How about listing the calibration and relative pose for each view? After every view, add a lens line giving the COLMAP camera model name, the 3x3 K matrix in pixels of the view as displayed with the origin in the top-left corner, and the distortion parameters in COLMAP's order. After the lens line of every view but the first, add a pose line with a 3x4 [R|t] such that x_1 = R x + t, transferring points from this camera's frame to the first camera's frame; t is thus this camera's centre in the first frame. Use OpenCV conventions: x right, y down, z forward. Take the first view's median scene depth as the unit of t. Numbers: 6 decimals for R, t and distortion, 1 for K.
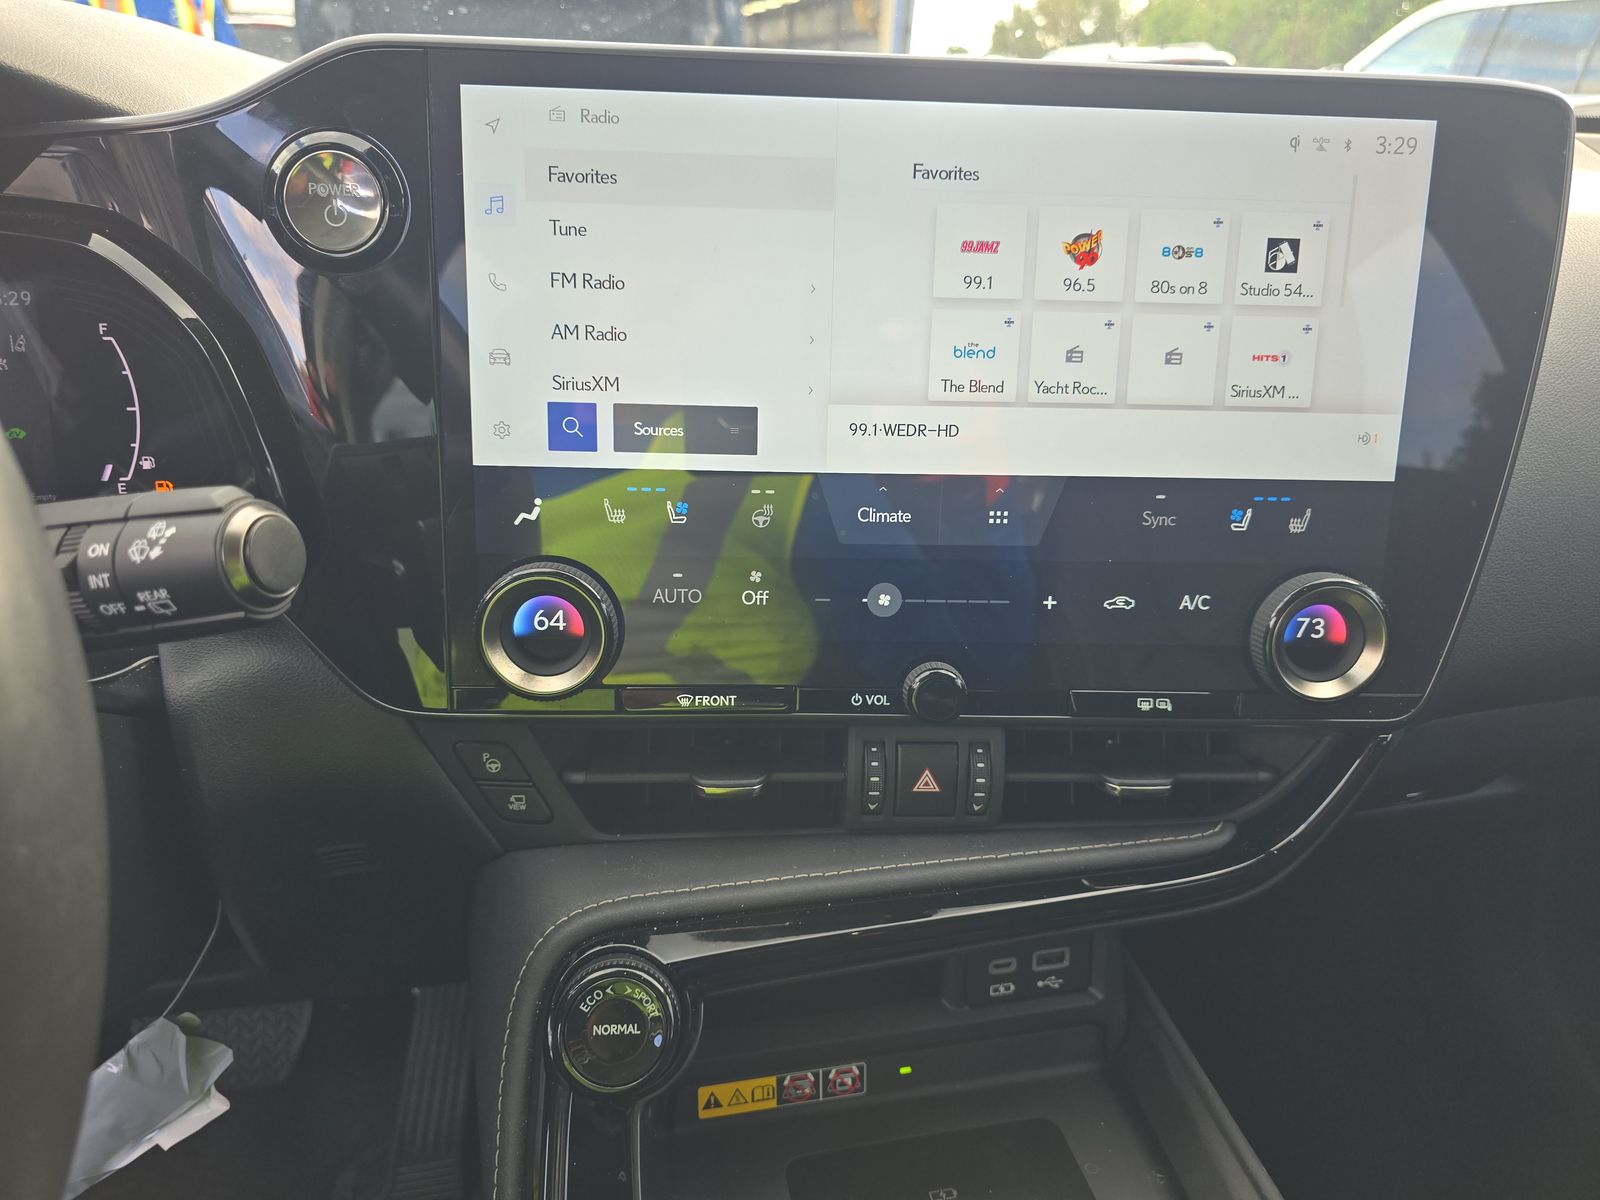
lens RADIAL K [[1051.3, 0, 800.0], [0, 1051.3, 600.0], [0, 0, 1]] dist [0.073926, -0.063895]
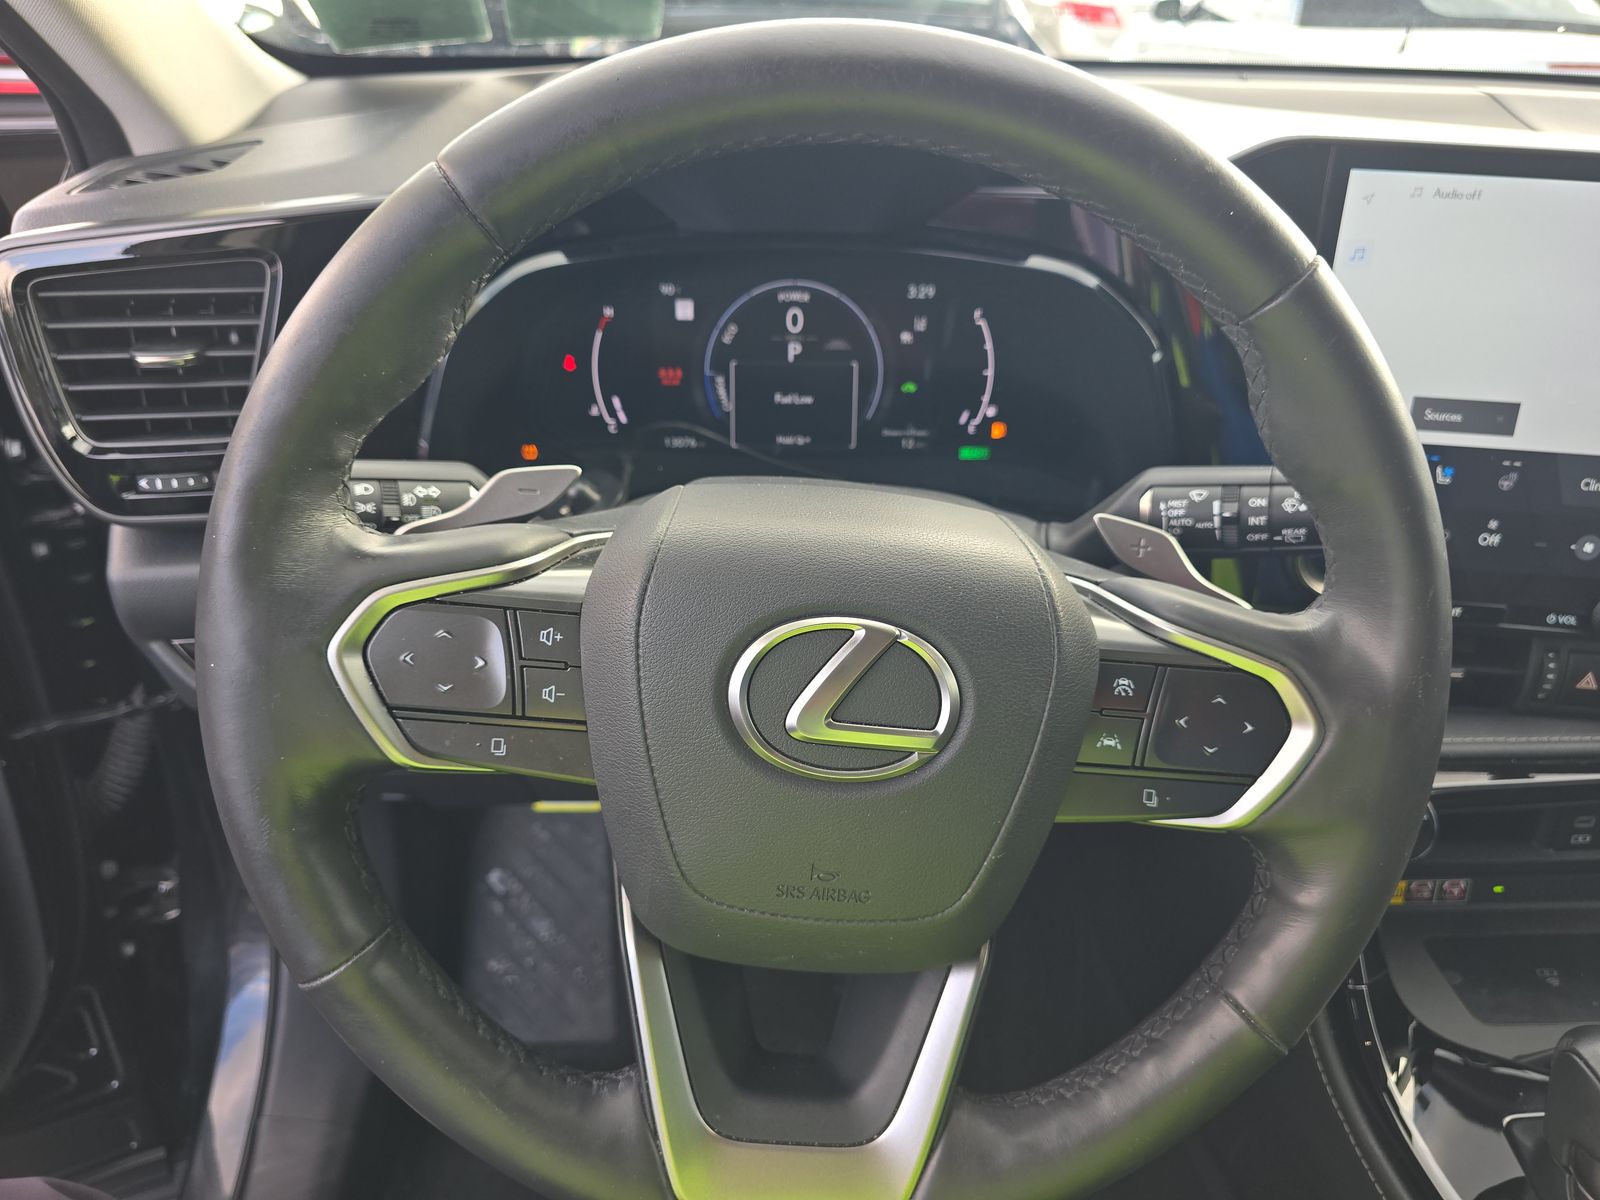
lens RADIAL K [[1078.8, 0, 792.6], [0, 1078.8, 581.3], [0, 0, 1]] dist [0.008944, -0.000128]
pose [[0.990812, 0.072239, -0.114334, -0.786347], [-0.061637, 0.993691, 0.093694, -0.024918], [0.120381, -0.085786, 0.989014, -0.520802]]
